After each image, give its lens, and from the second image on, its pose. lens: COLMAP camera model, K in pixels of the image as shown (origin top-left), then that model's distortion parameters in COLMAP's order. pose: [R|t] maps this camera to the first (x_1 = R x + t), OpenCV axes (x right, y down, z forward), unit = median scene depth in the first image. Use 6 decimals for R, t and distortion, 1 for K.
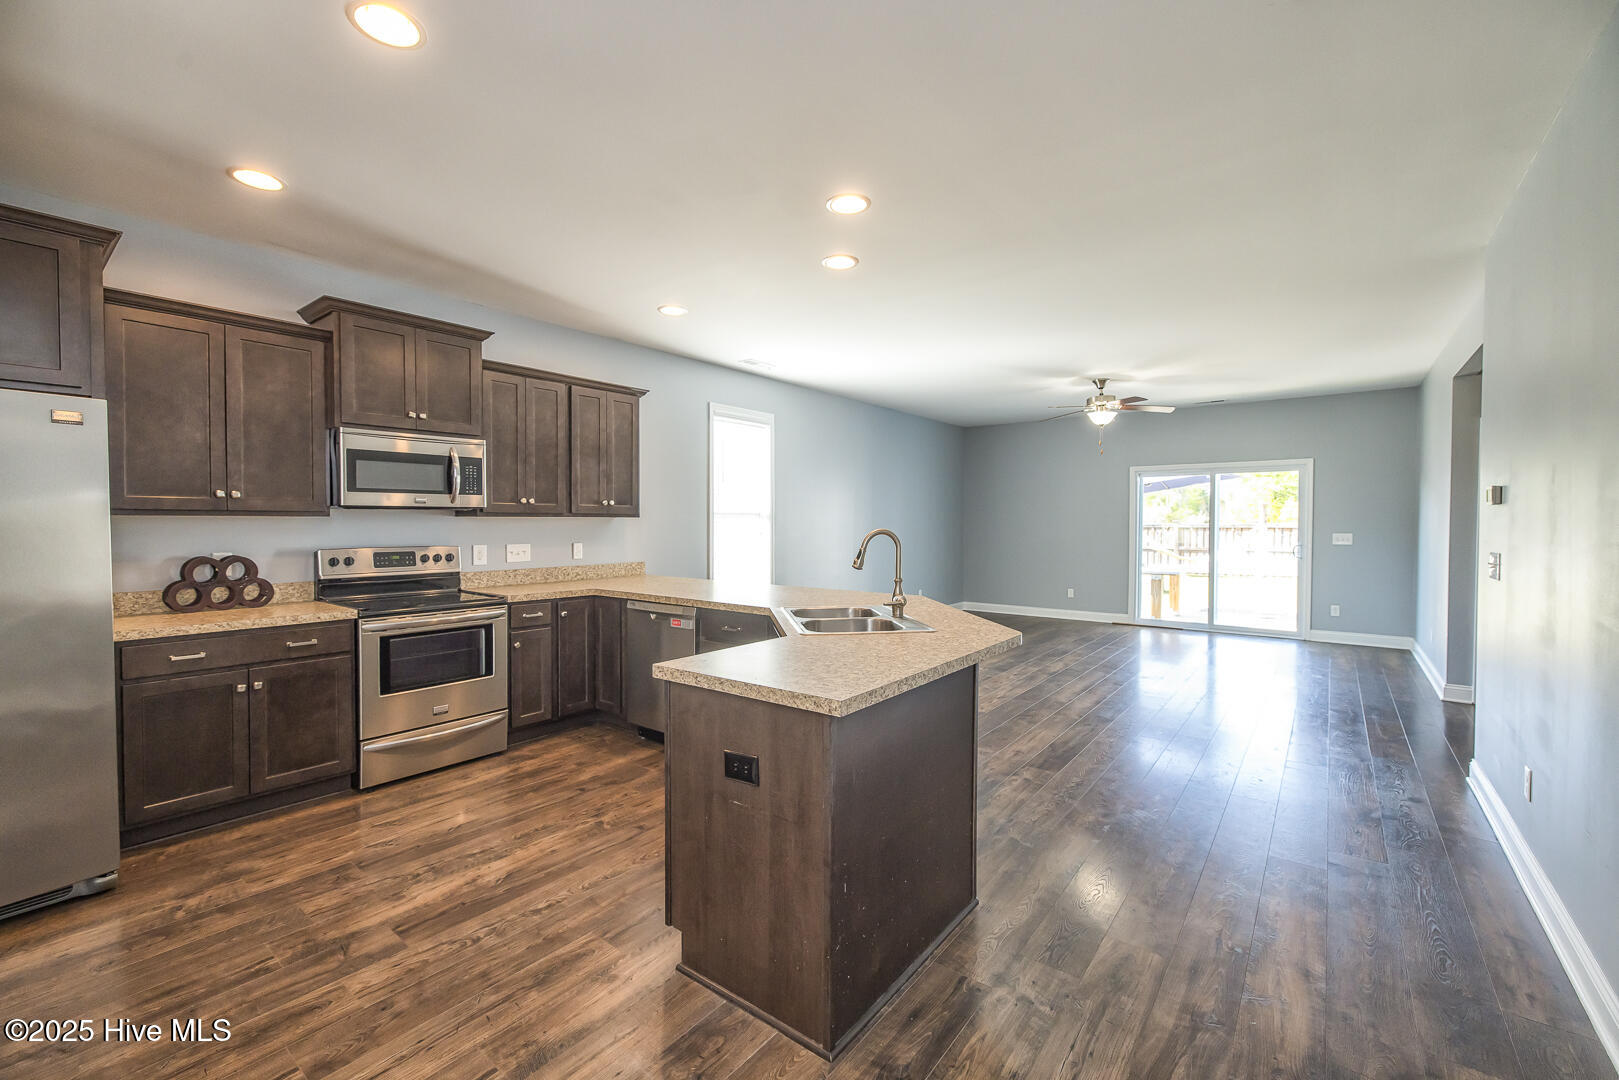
lens RADIAL K [[662.4, 0, 809.5], [0, 662.4, 540.0], [0, 0, 1]] dist [-0.018160, 0.000046]
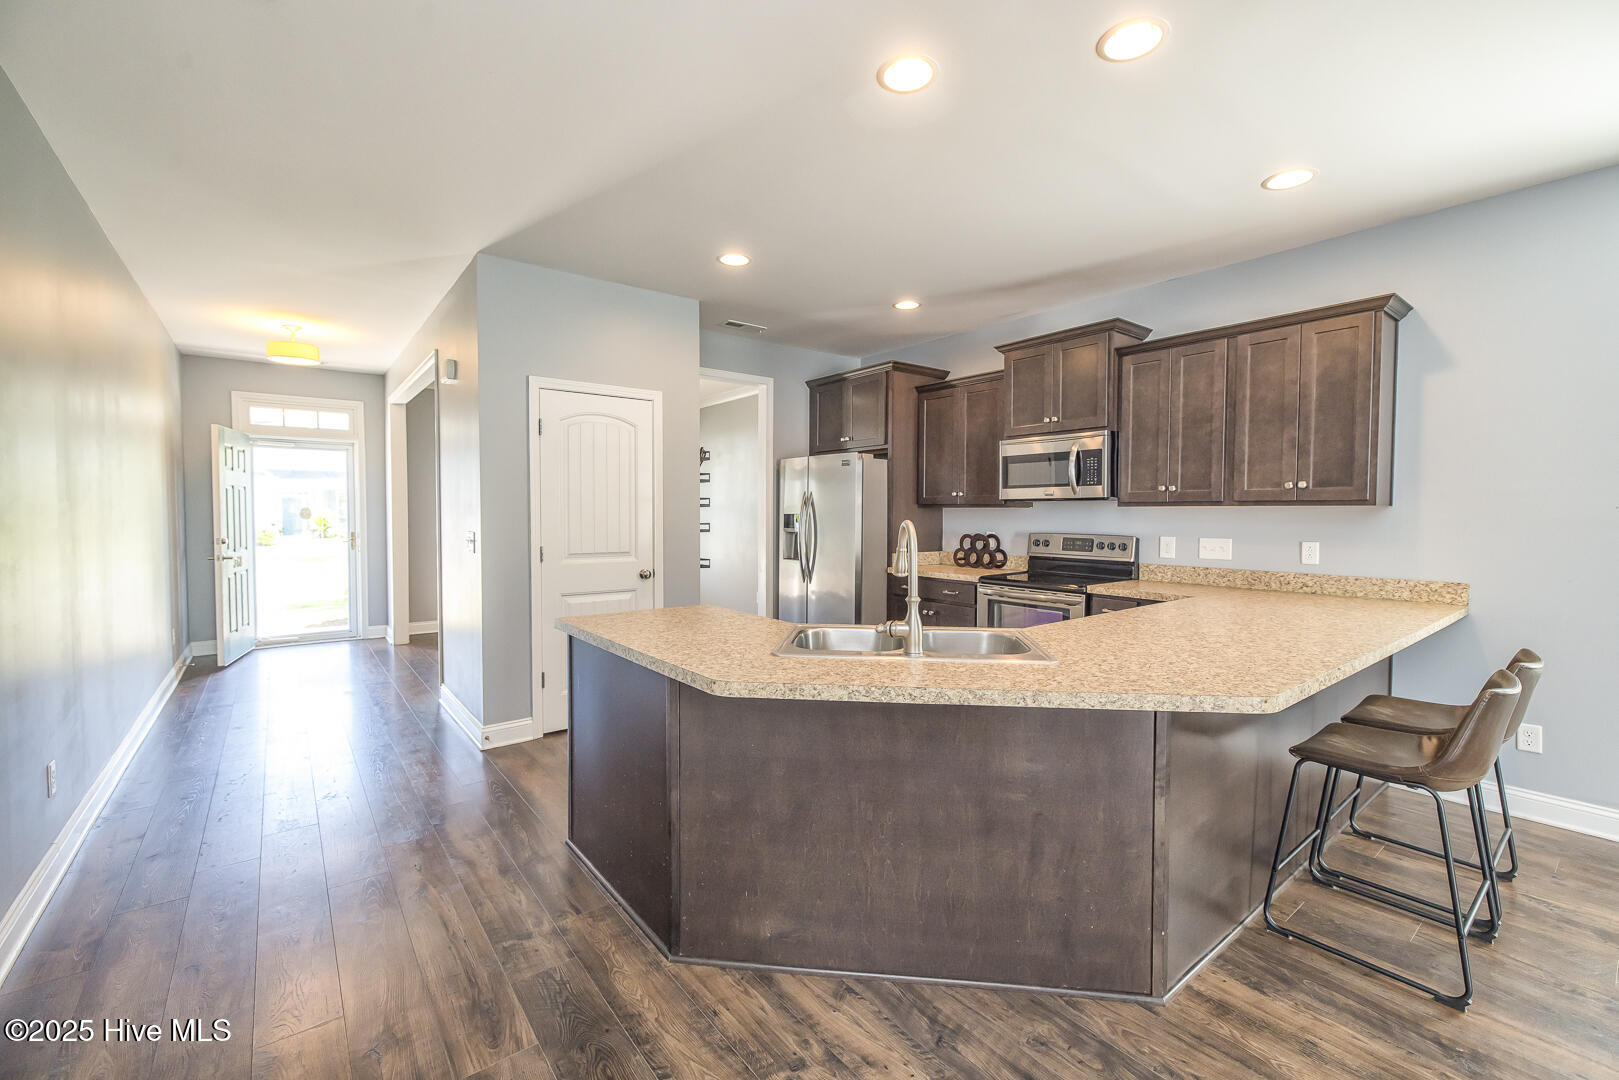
lens RADIAL K [[673.8, 0, 798.2], [0, 673.8, 531.1], [0, 0, 1]] dist [0.000052, 0.000267]
pose [[-0.246761, 0.030583, -0.968594, 0.630518], [-0.025770, 0.998941, 0.038106, -0.026157], [0.968734, 0.034364, -0.245711, 0.820505]]
